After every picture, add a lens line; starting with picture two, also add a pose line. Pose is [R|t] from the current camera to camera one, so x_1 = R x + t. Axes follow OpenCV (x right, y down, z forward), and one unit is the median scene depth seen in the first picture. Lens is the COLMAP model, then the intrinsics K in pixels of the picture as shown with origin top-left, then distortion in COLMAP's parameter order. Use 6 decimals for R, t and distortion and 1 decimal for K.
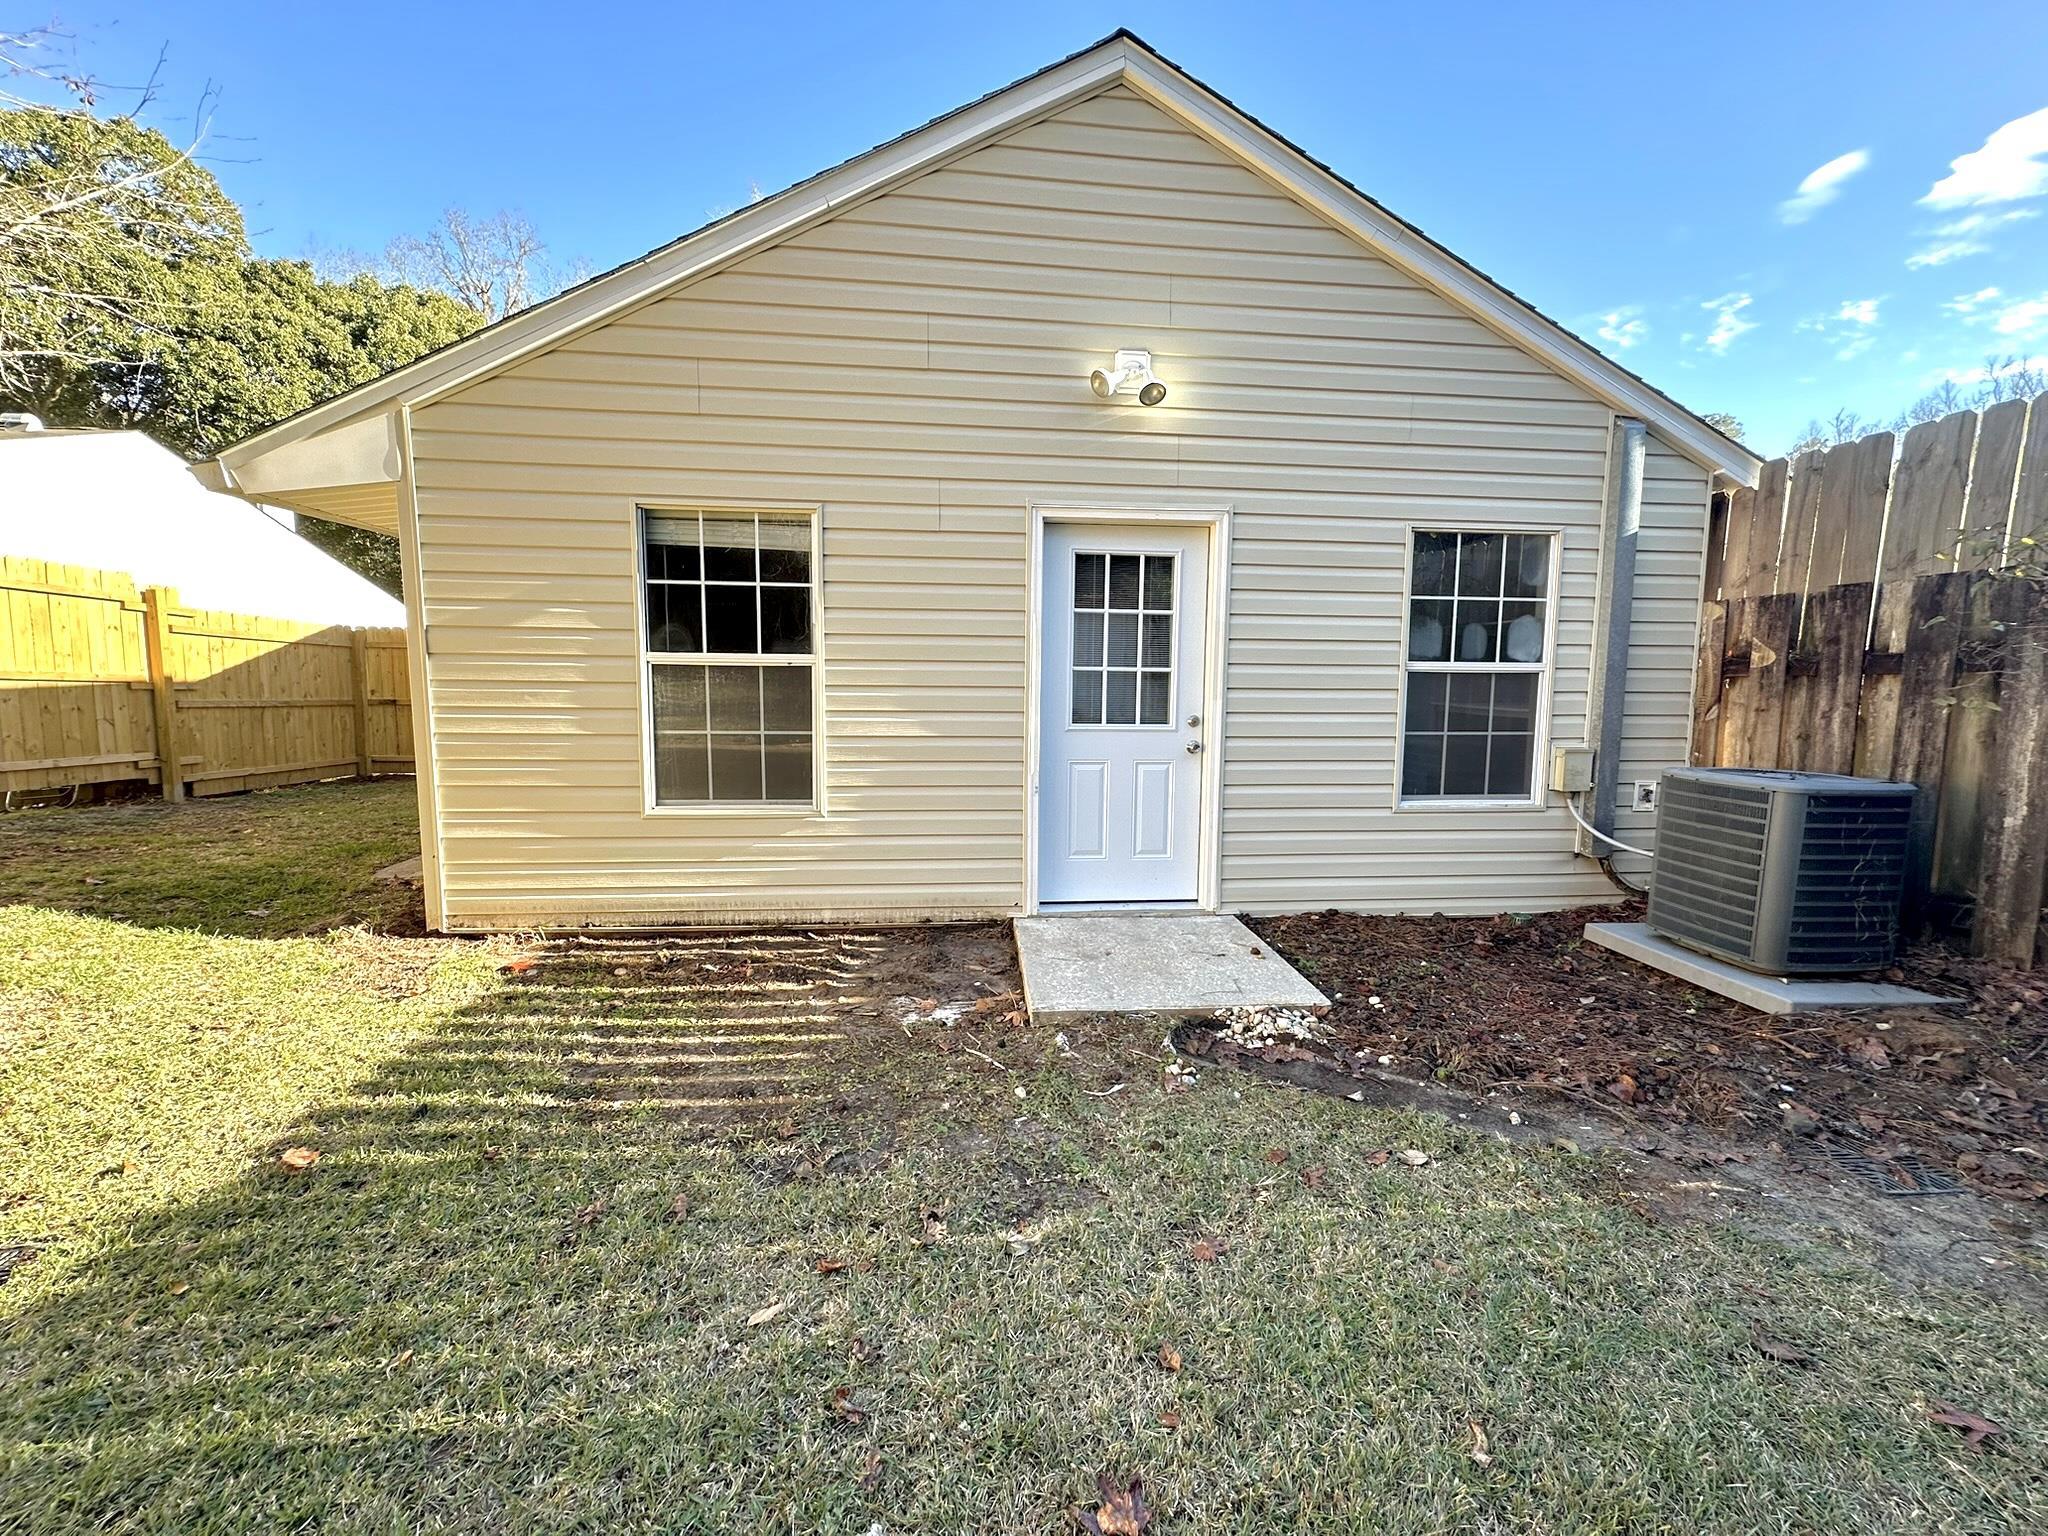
lens RADIAL K [[815.8, 0, 1026.8], [0, 815.8, 770.4], [0, 0, 1]] dist [0.001133, 0.000364]
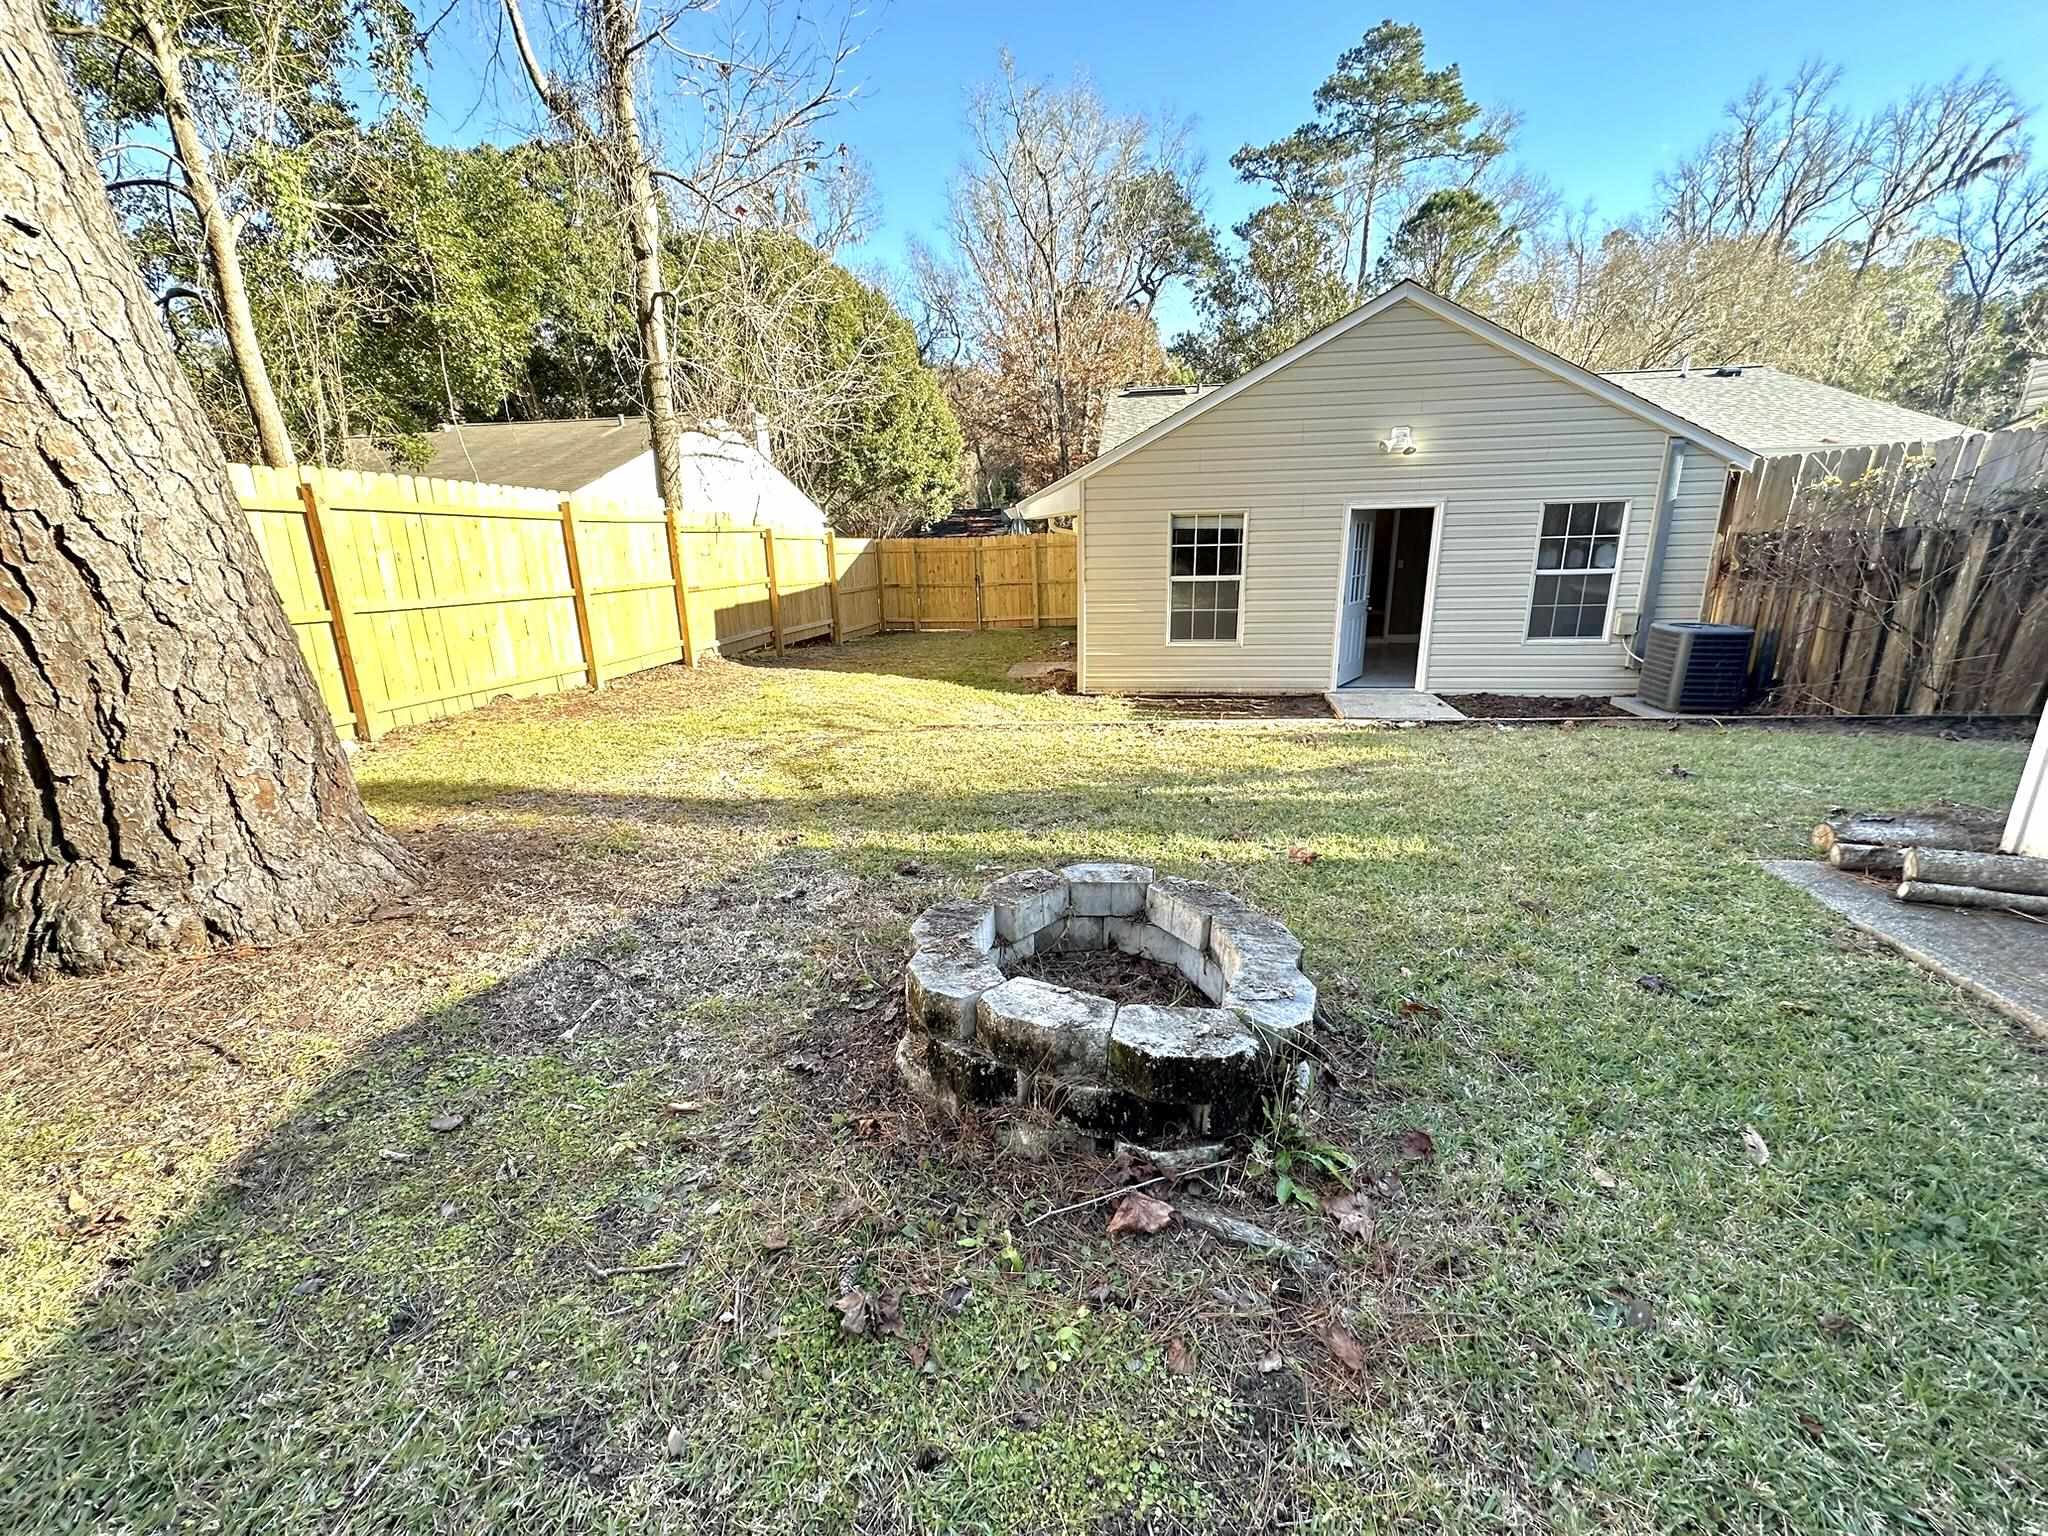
lens RADIAL K [[815.8, 0, 1028.6], [0, 815.8, 774.0], [0, 0, 1]] dist [0.001133, 0.000364]
pose [[0.966484, 0.040643, -0.253488, -0.221603], [0.004875, 0.984305, 0.176406, 0.001417], [0.256679, -0.171729, 0.951118, -1.357970]]
